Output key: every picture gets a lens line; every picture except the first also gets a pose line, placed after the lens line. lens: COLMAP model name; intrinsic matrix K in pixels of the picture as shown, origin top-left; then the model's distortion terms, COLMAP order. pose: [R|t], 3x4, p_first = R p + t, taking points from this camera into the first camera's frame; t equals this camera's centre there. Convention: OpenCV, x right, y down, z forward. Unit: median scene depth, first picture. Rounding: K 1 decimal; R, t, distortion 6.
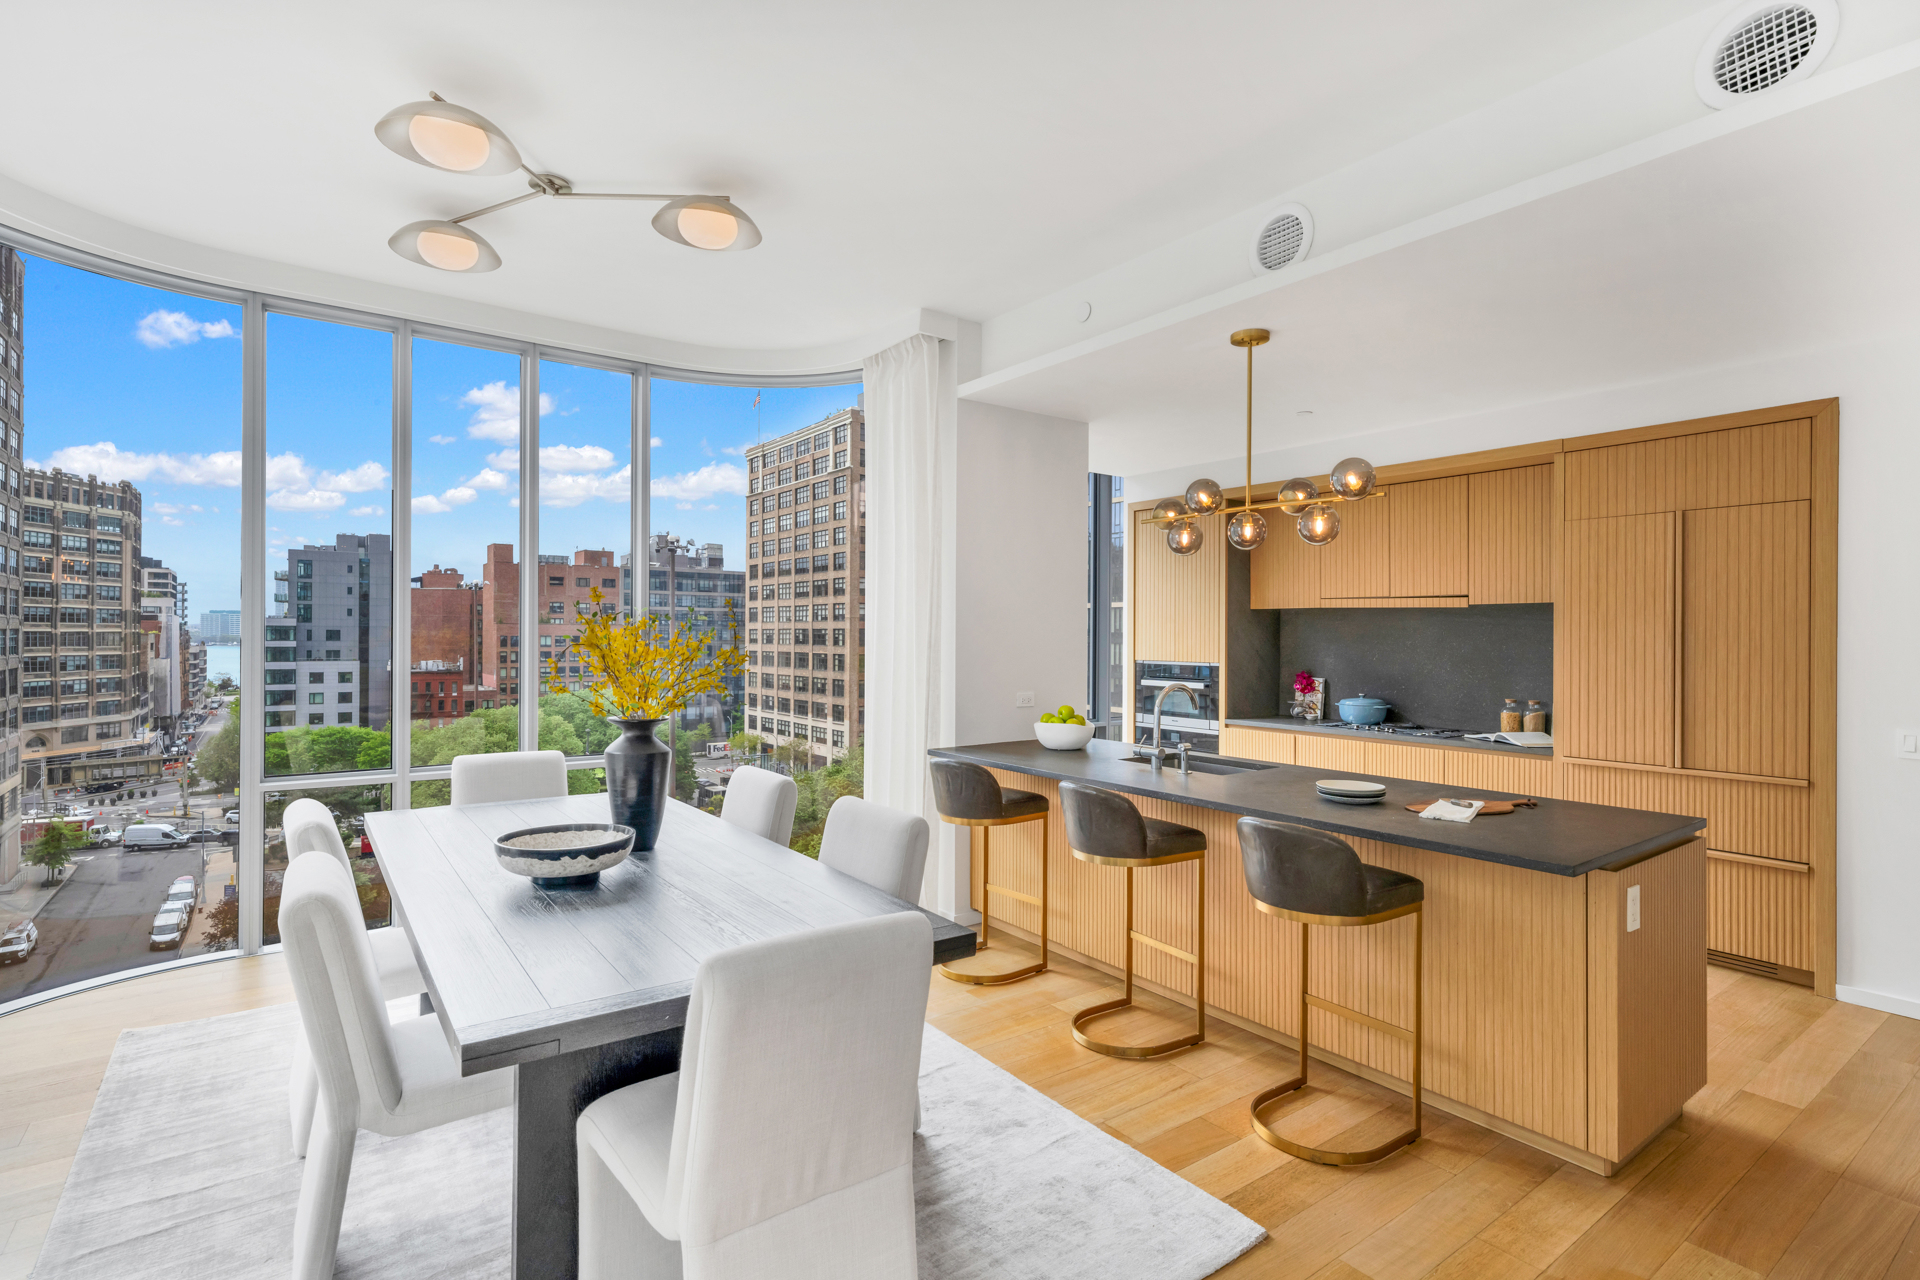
lens RADIAL K [[902.2, 0, 960.0], [0, 902.2, 640.0], [0, 0, 1]] dist [0.017014, -0.000222]
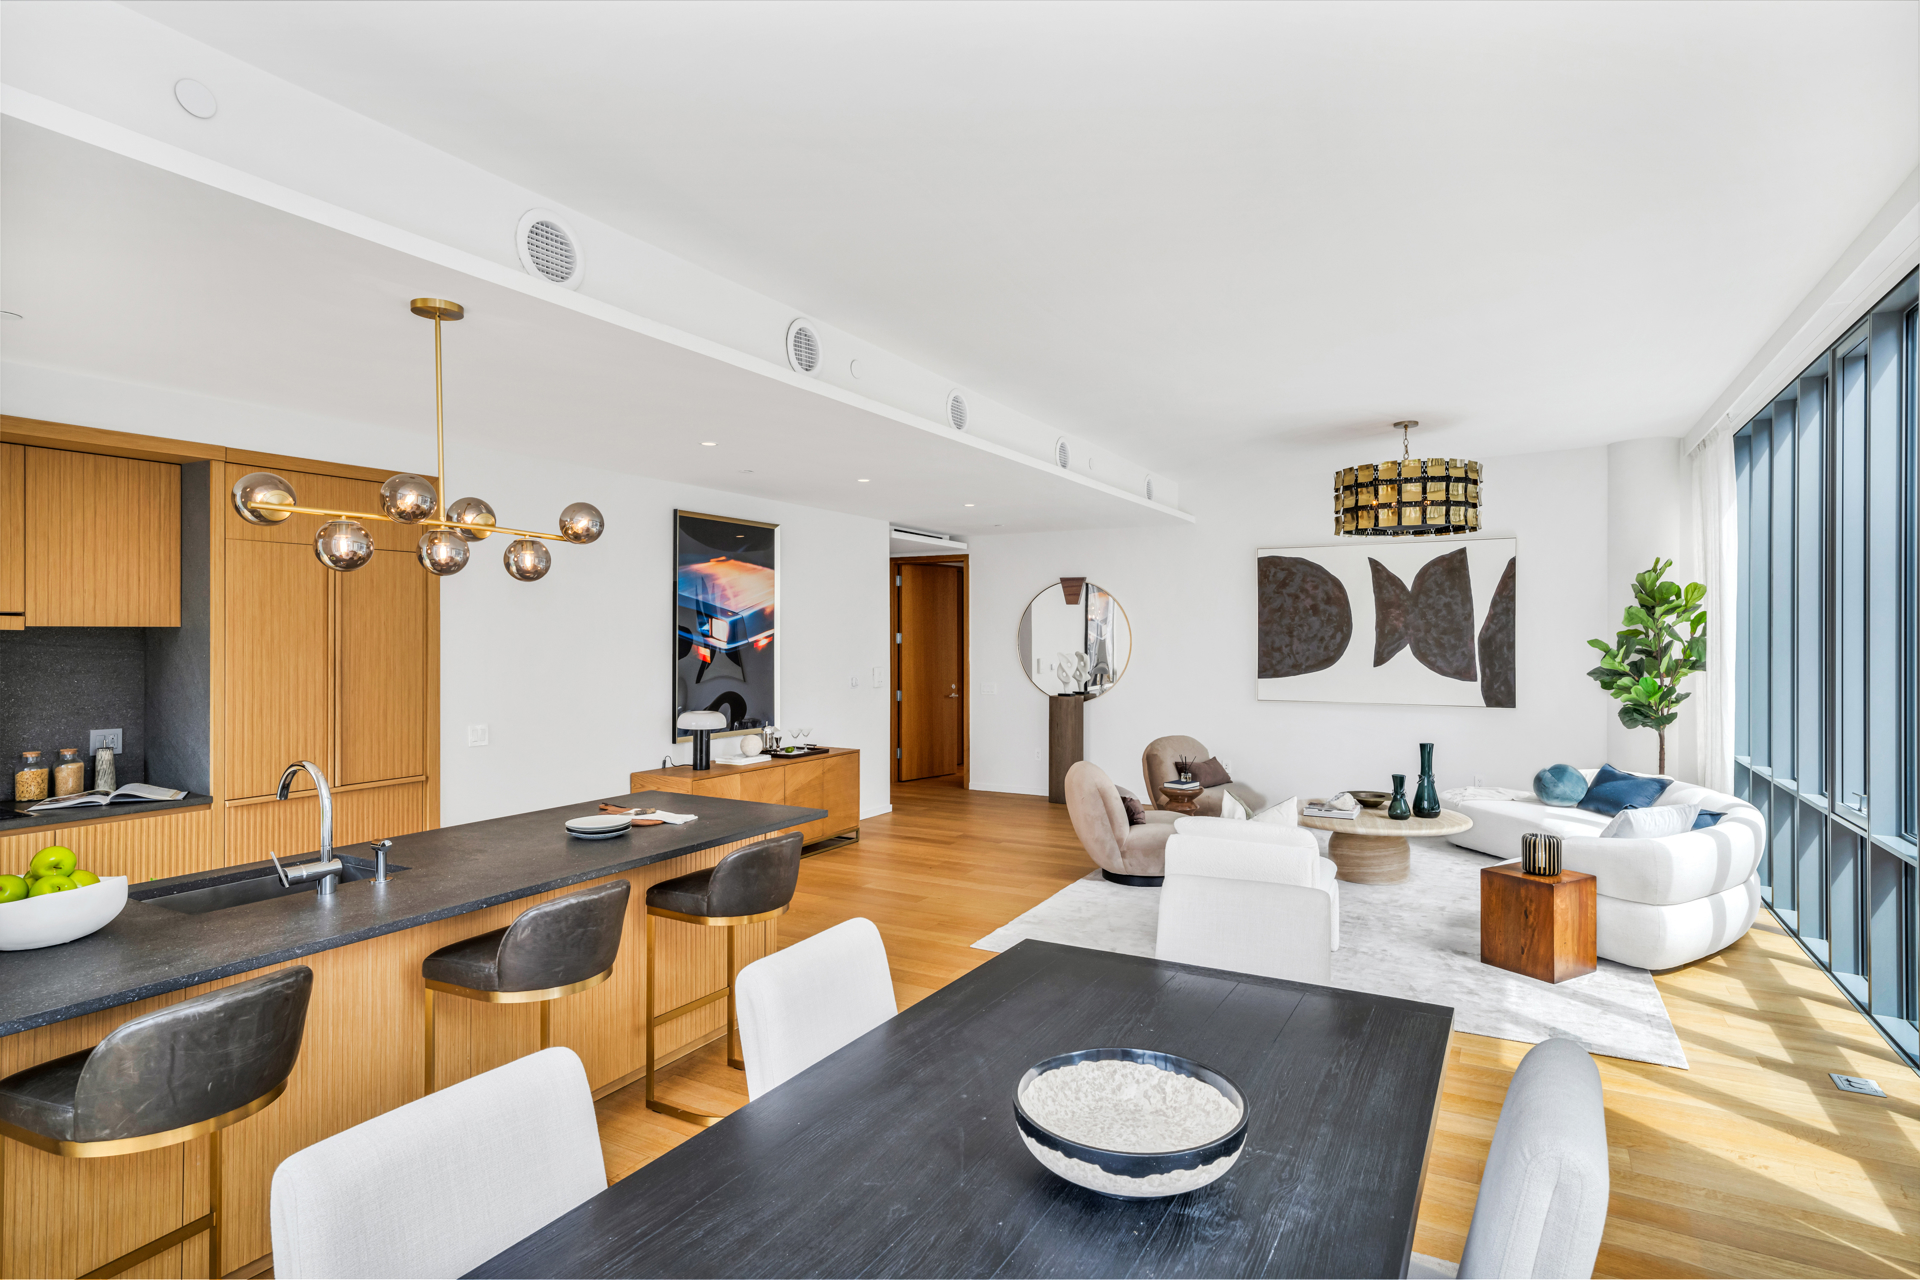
lens RADIAL K [[982.4, 0, 960.0], [0, 982.4, 640.0], [0, 0, 1]] dist [-0.000490, -0.000062]
pose [[-0.418088, -0.005529, 0.908390, -0.566597], [0.003941, 0.999961, 0.007900, -0.038976], [-0.908398, 0.006882, -0.418050, 0.819285]]
